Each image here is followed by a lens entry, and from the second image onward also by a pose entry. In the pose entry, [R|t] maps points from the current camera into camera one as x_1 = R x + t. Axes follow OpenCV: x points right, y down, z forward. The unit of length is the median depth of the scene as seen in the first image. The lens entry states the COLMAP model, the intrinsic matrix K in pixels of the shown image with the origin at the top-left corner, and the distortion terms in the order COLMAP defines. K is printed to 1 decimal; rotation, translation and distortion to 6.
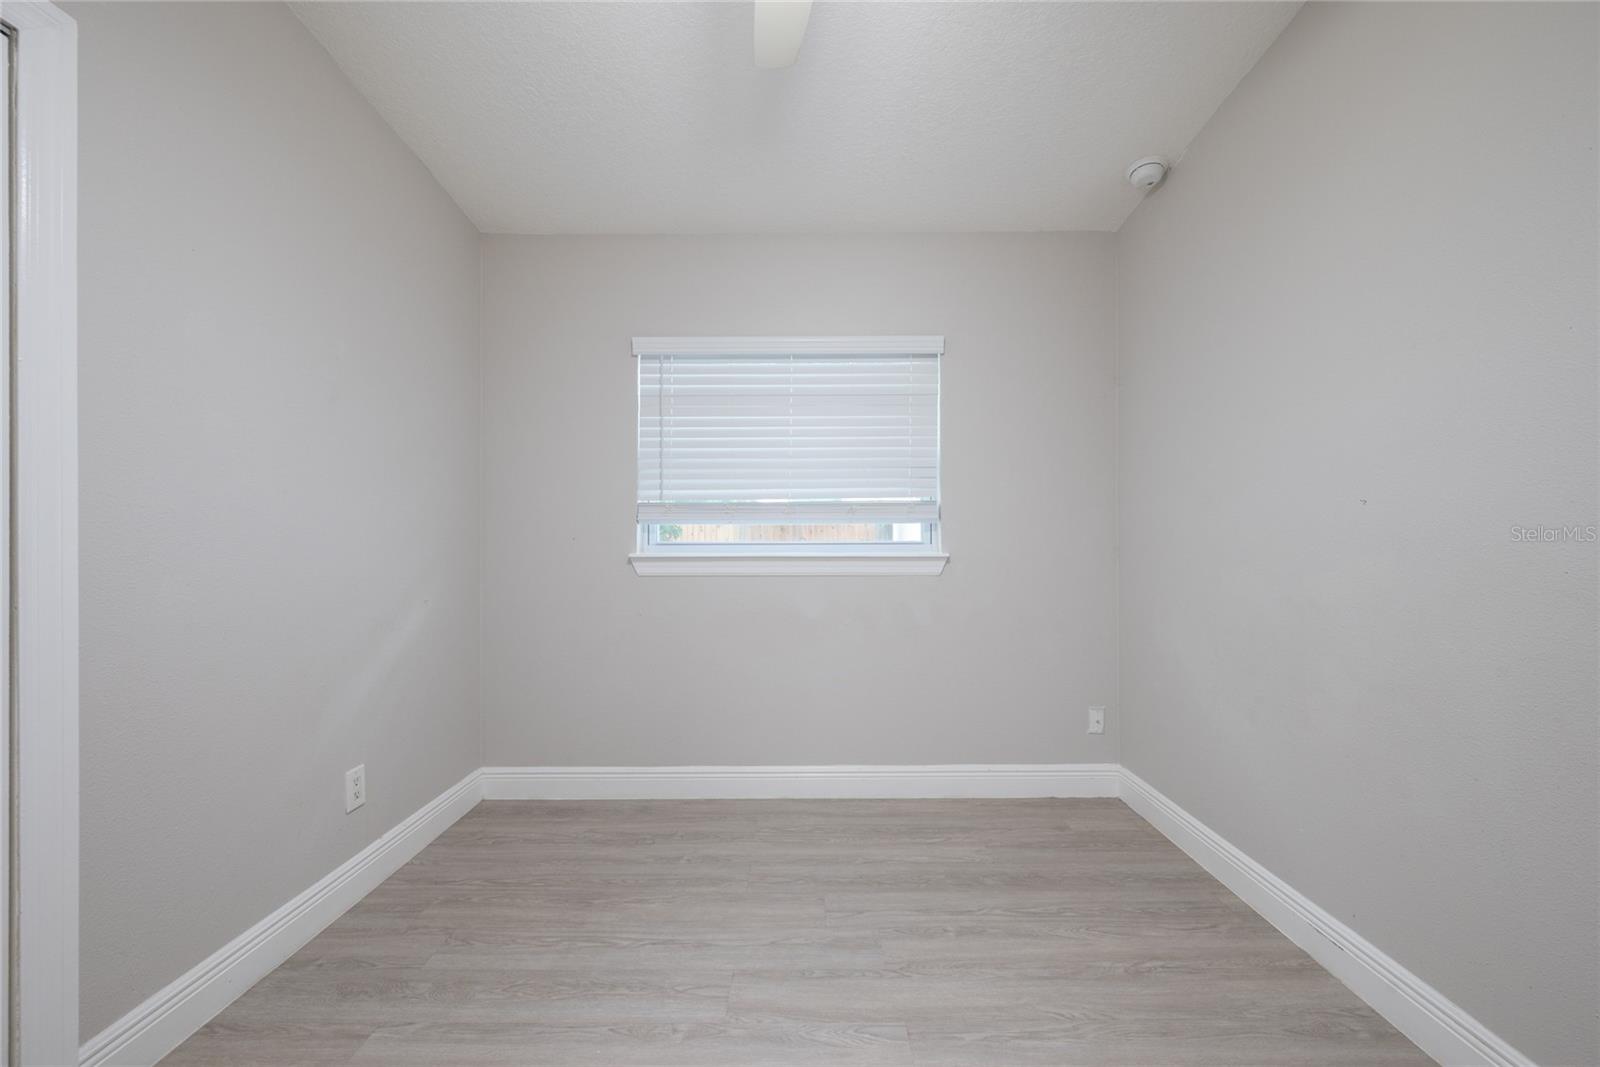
lens RADIAL K [[636.2, 0, 804.5], [0, 636.2, 534.1], [0, 0, 1]] dist [-0.001734, -0.000102]
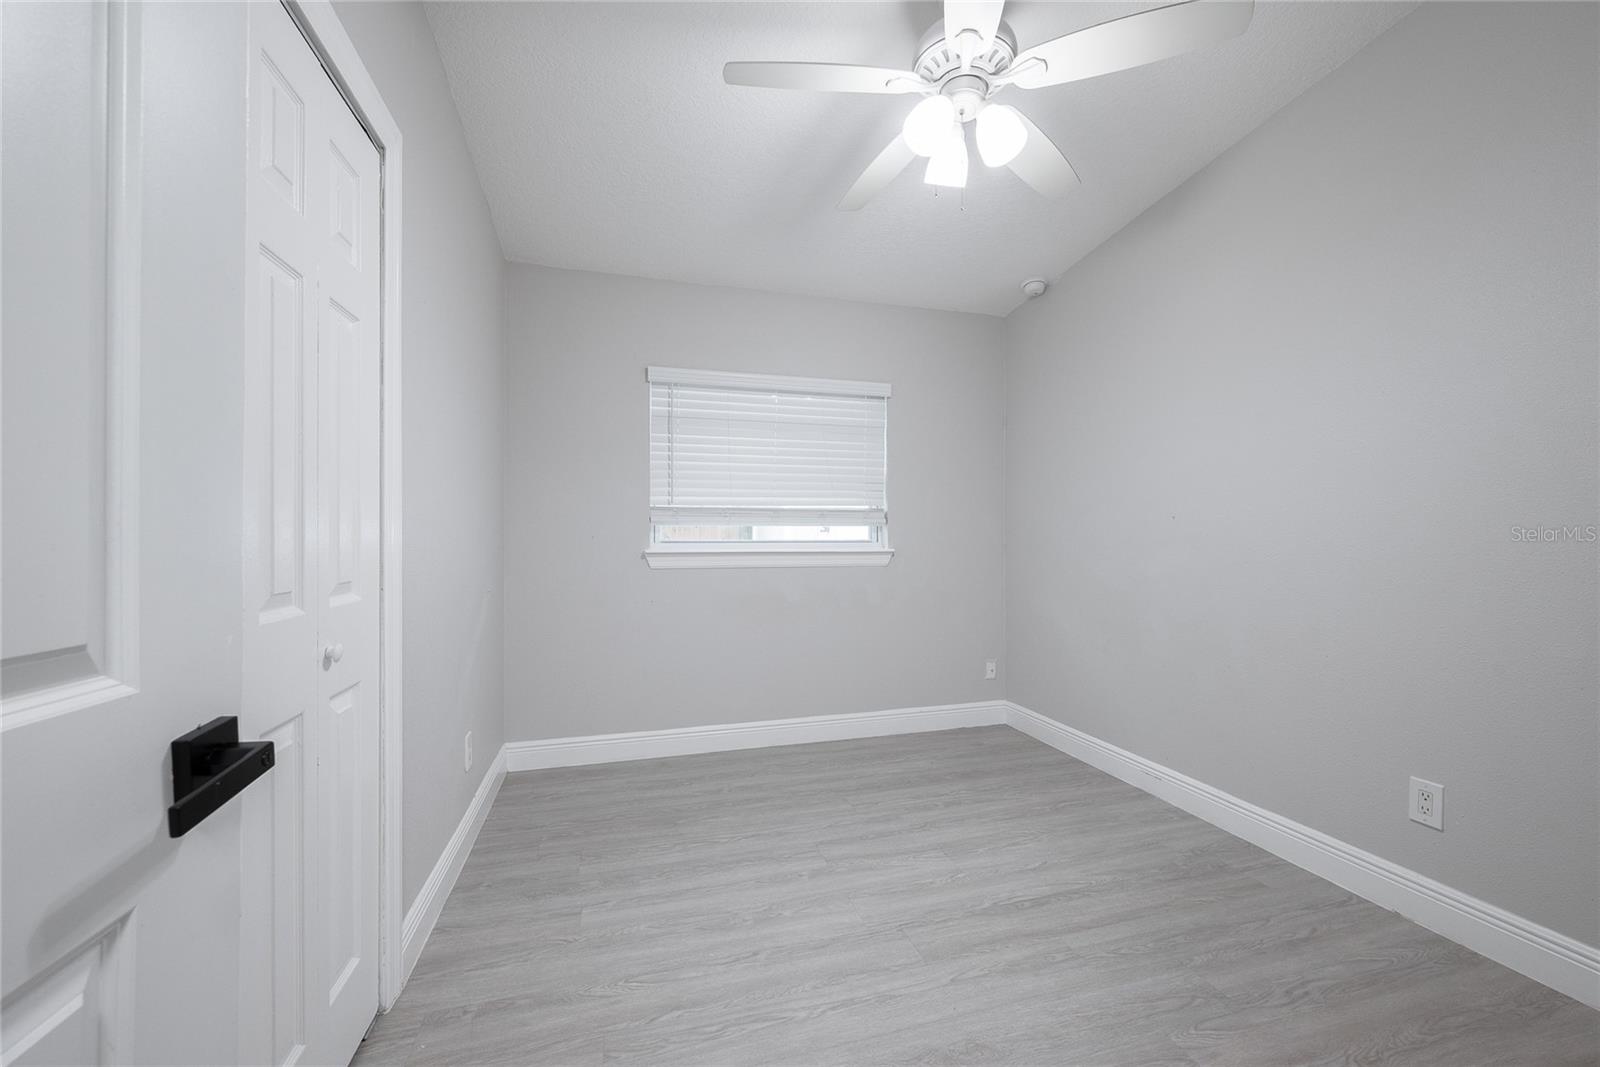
lens RADIAL K [[636.2, 0, 804.5], [0, 636.2, 534.1], [0, 0, 1]] dist [-0.001734, -0.000102]
pose [[0.958407, 0.004235, 0.285373, -0.331978], [-0.004092, 0.999991, -0.001095, 0.001447], [-0.285375, -0.000118, 0.958416, -0.214226]]
